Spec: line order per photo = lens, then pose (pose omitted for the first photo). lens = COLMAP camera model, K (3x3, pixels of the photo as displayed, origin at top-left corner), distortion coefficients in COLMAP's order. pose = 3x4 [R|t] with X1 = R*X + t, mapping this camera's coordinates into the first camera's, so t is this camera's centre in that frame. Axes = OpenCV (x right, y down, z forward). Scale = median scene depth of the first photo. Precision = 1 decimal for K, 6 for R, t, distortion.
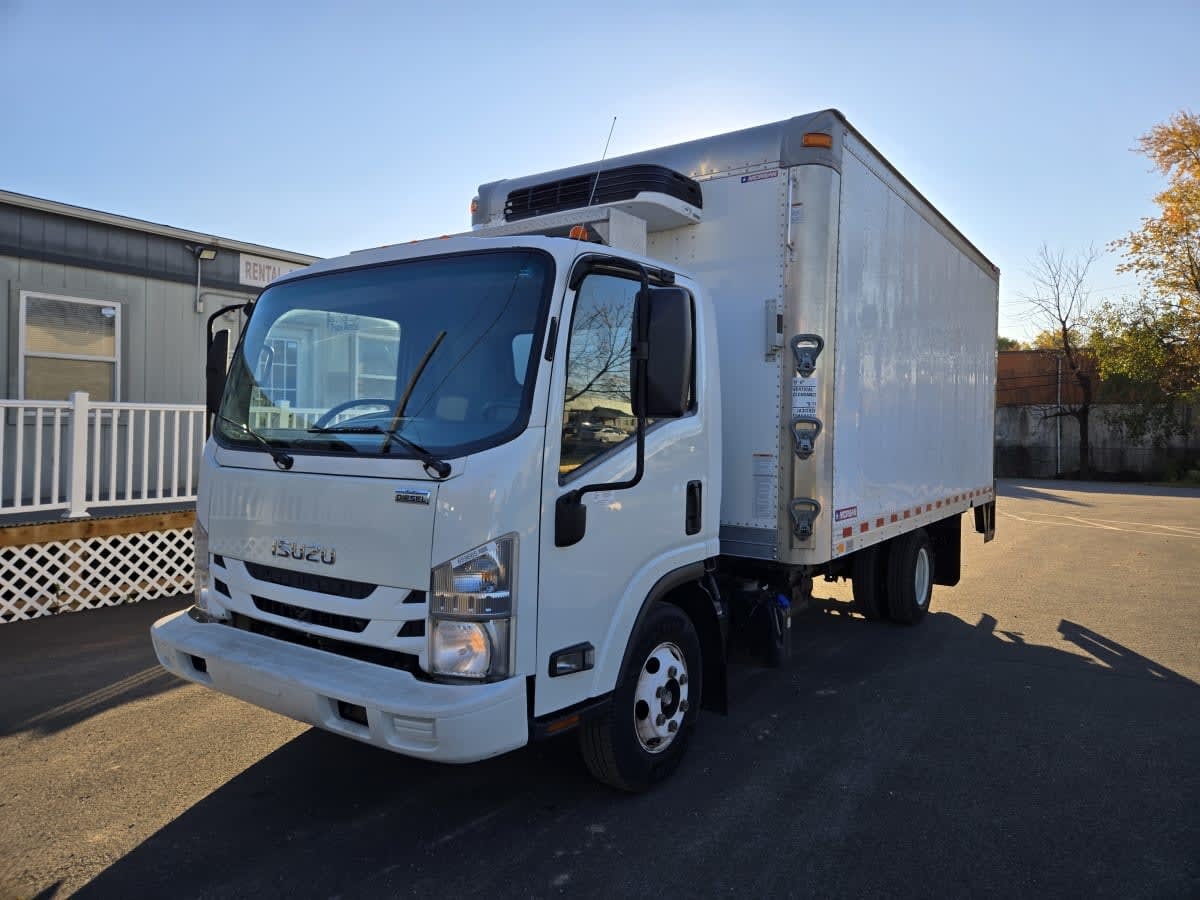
lens RADIAL K [[830.5, 0, 597.2], [0, 830.5, 427.8], [0, 0, 1]] dist [-0.000612, -0.000229]
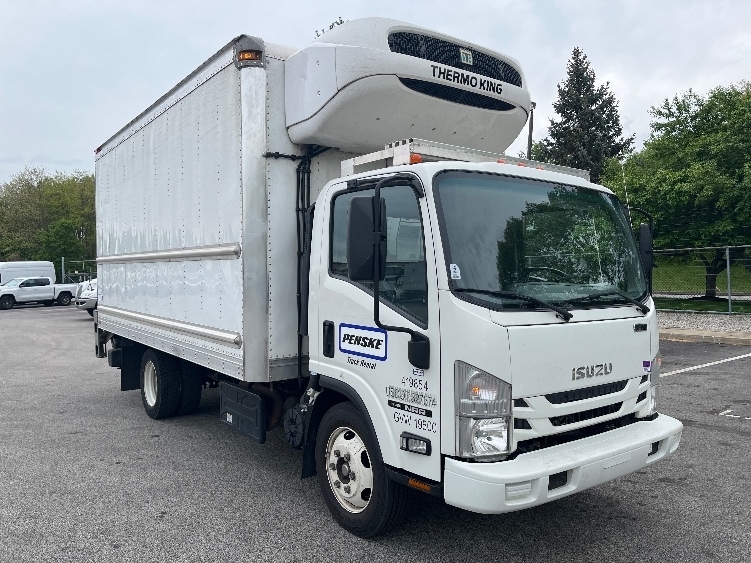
lens RADIAL K [[590.1, 0, 392.3], [0, 590.1, 279.7], [0, 0, 1]] dist [-0.009748, -0.003759]
pose [[0.293935, -0.014202, 0.955720, -1.421737], [0.003651, 0.999899, 0.013735, -0.035419], [-0.955819, -0.000548, 0.293957, 0.989305]]
